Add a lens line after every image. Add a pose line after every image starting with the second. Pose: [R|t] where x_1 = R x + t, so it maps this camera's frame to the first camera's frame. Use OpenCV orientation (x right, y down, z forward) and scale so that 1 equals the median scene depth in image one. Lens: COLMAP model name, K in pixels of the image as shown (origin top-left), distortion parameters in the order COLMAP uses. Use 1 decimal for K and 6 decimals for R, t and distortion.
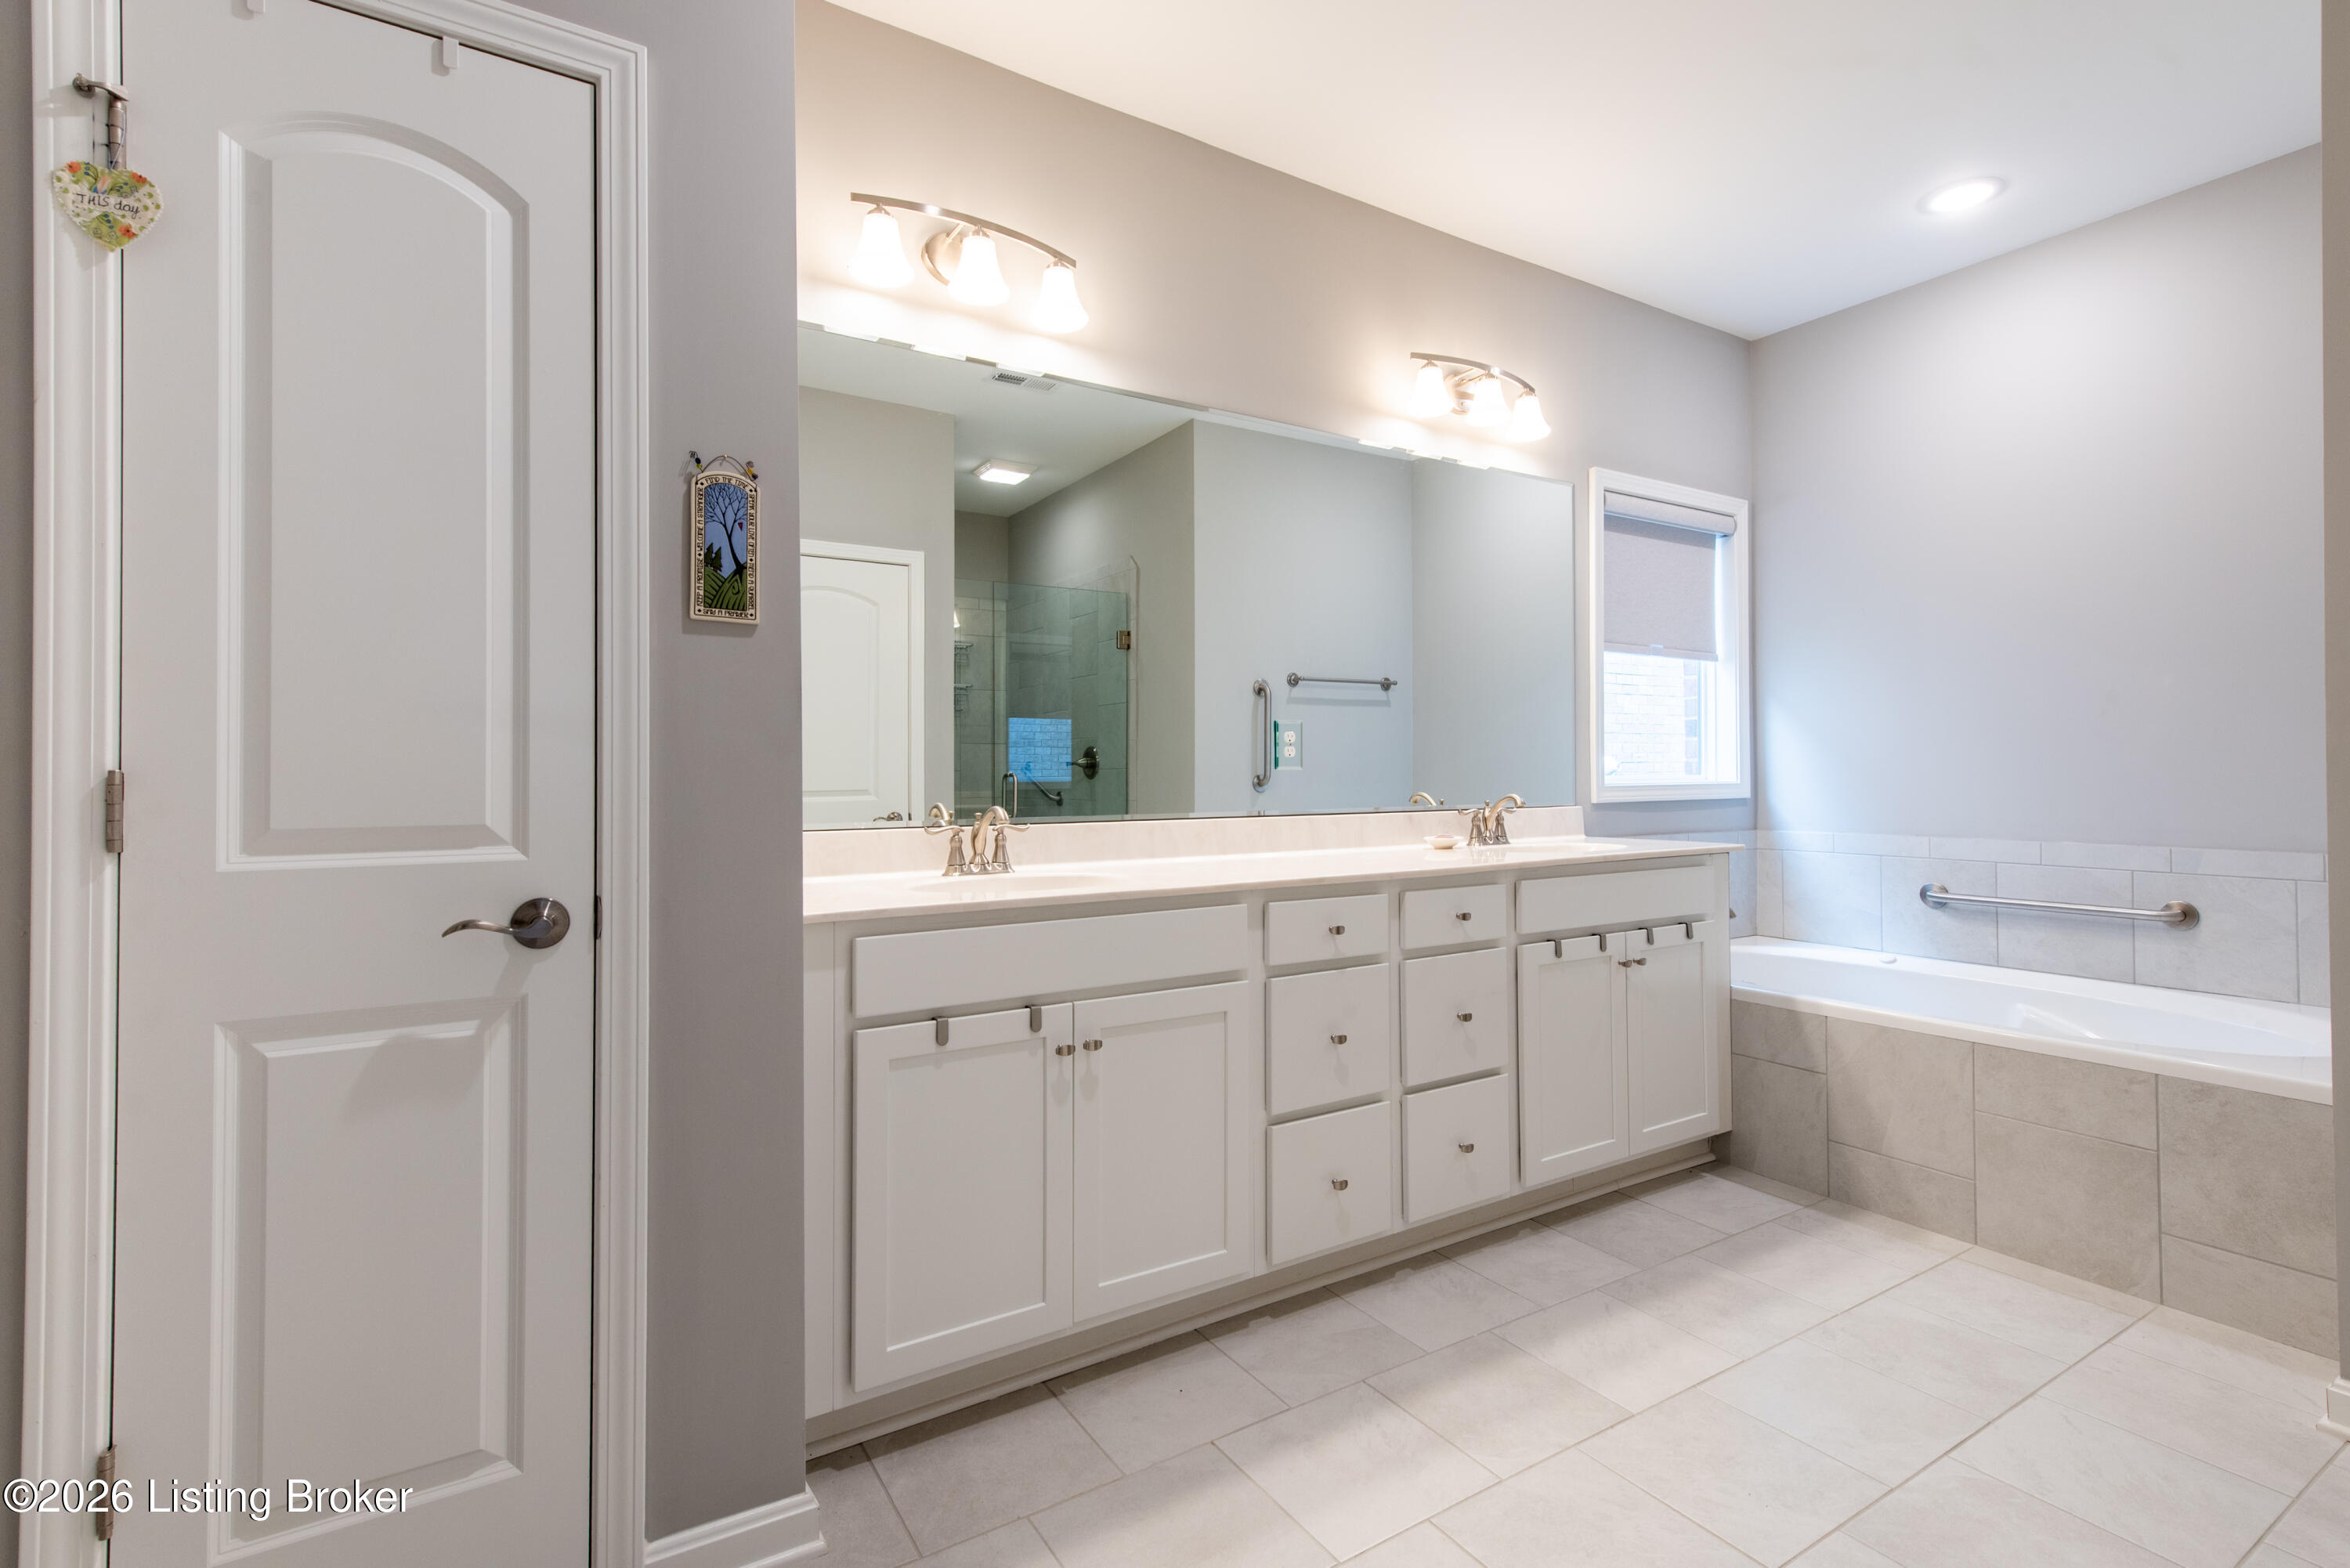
lens RADIAL K [[1062.9, 0, 1186.5], [0, 1062.9, 774.8], [0, 0, 1]] dist [0.009483, -0.001081]
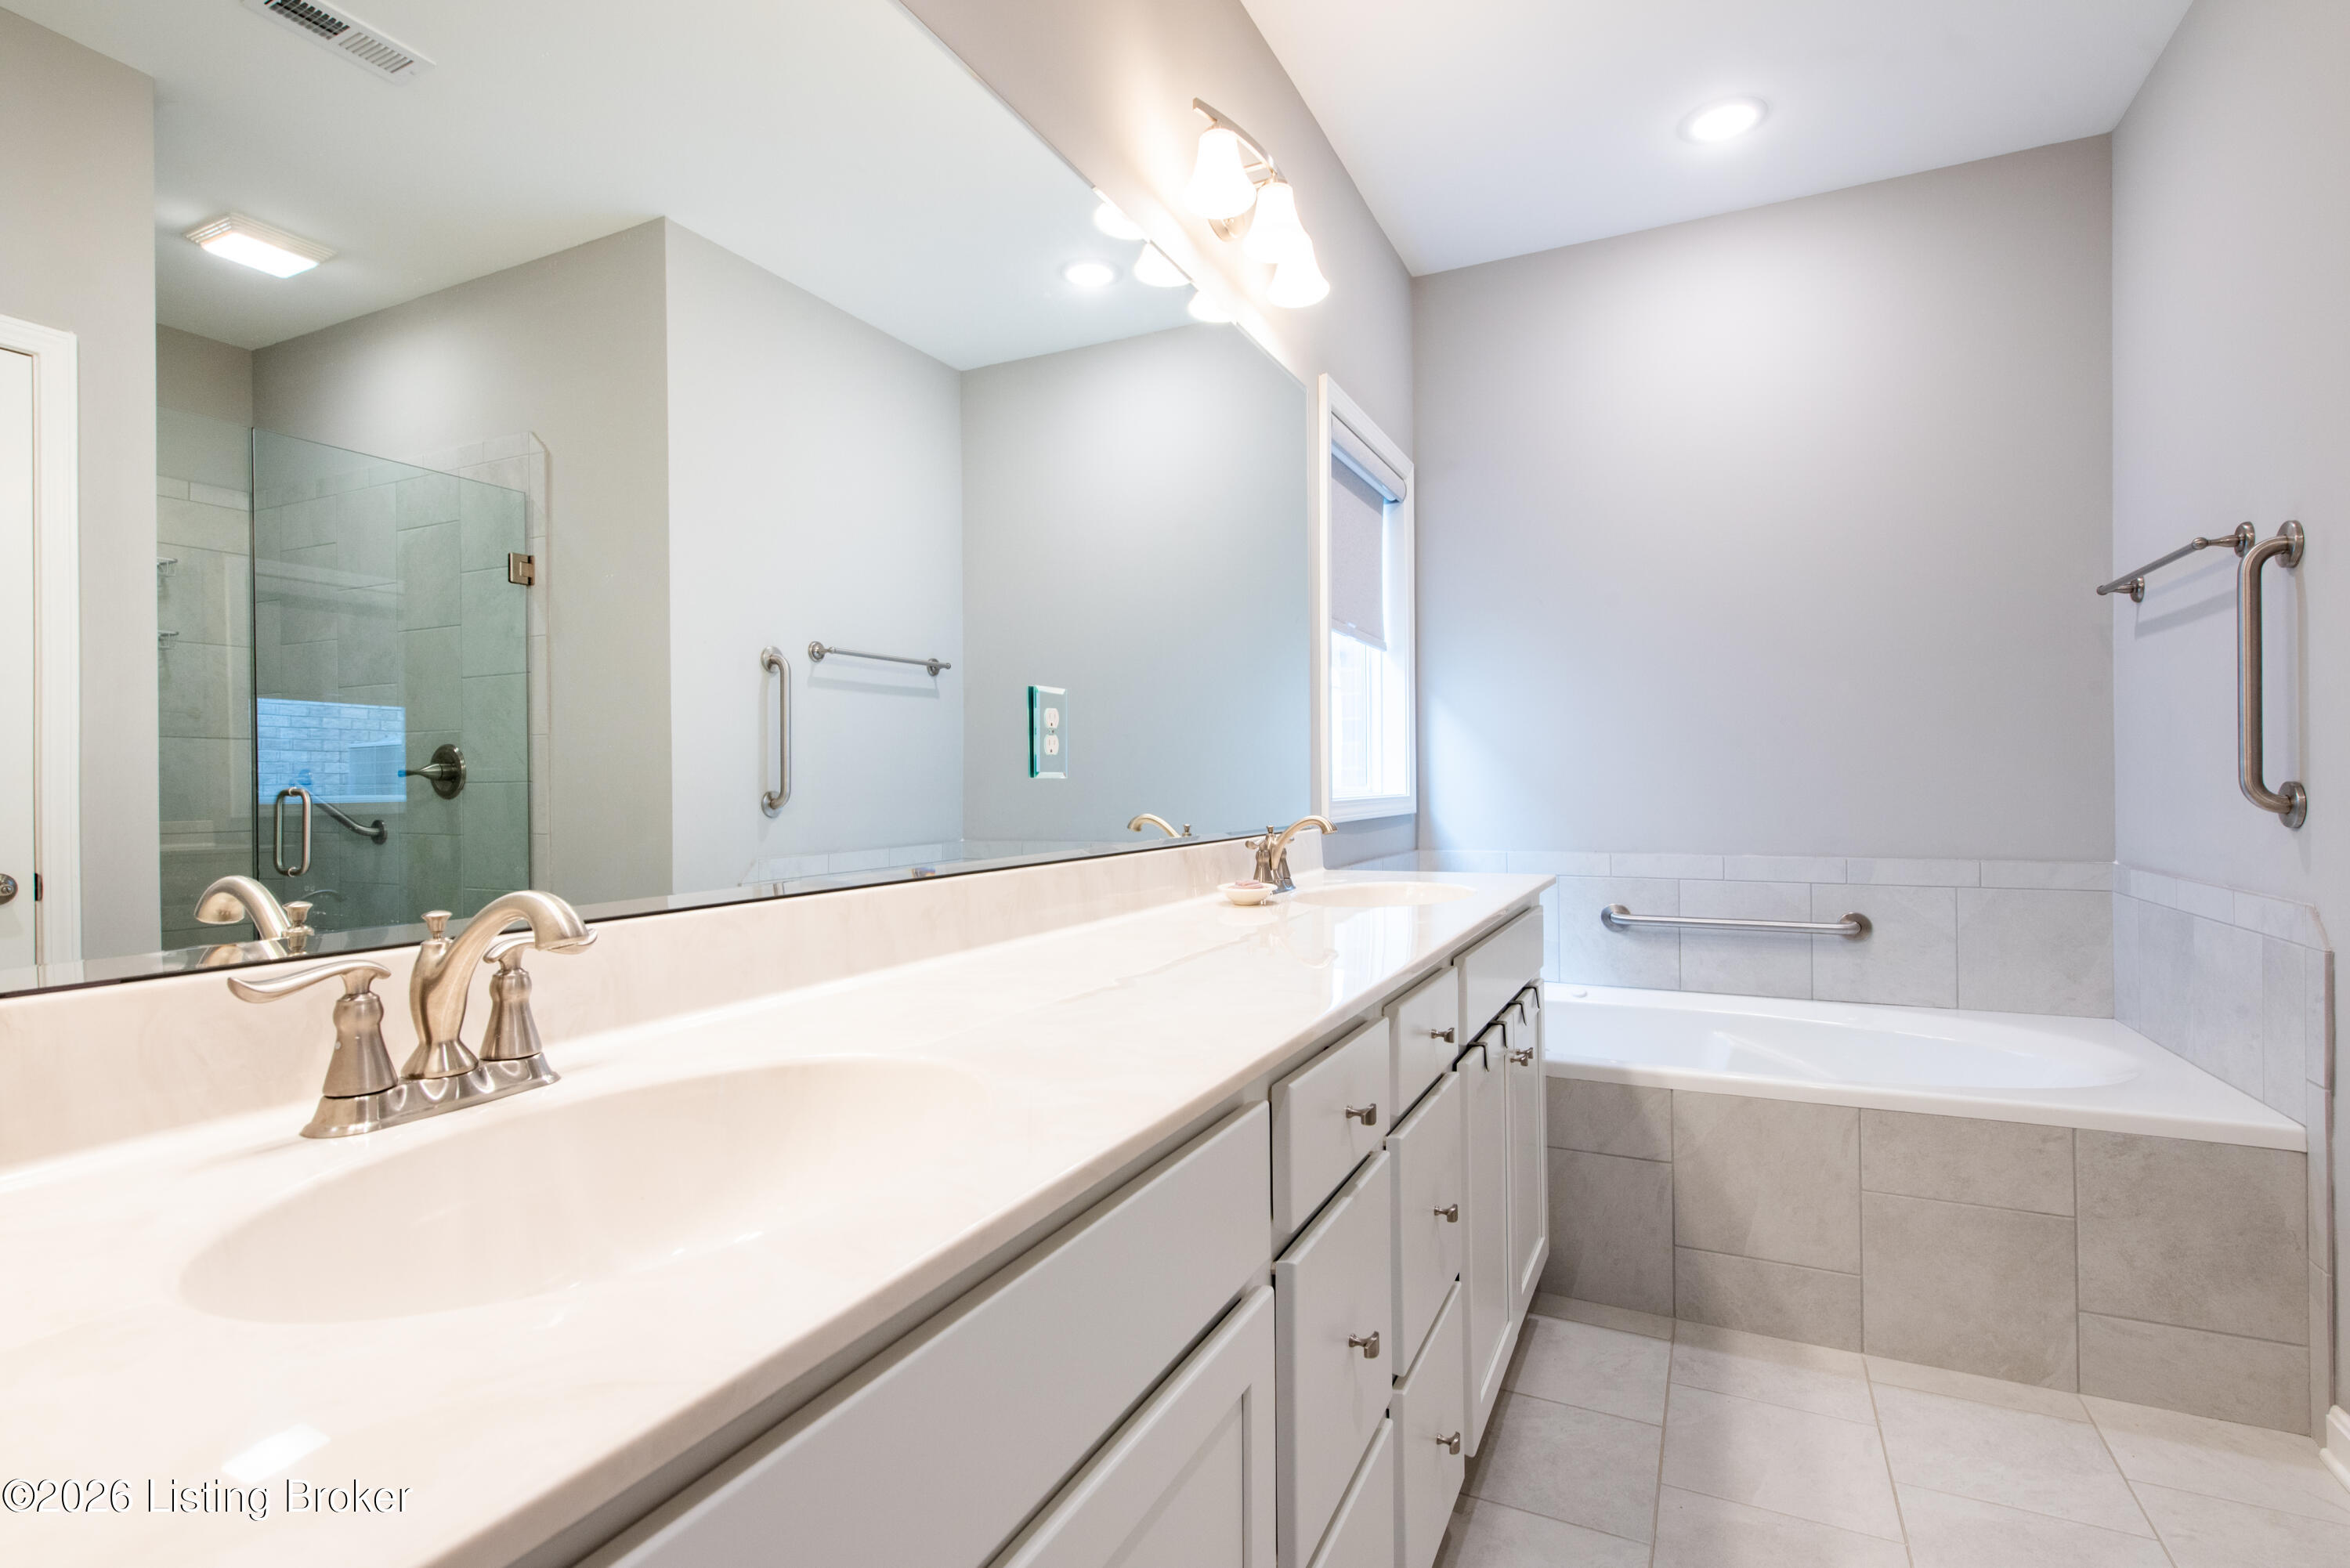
lens RADIAL K [[1112.5, 0, 1171.6], [0, 1112.5, 789.1], [0, 0, 1]] dist [0.012002, -0.003390]
pose [[0.849506, -0.005419, 0.527551, -0.143813], [0.005810, 0.999983, 0.000917, 0.000418], [-0.527547, 0.002286, 0.849523, 0.467459]]
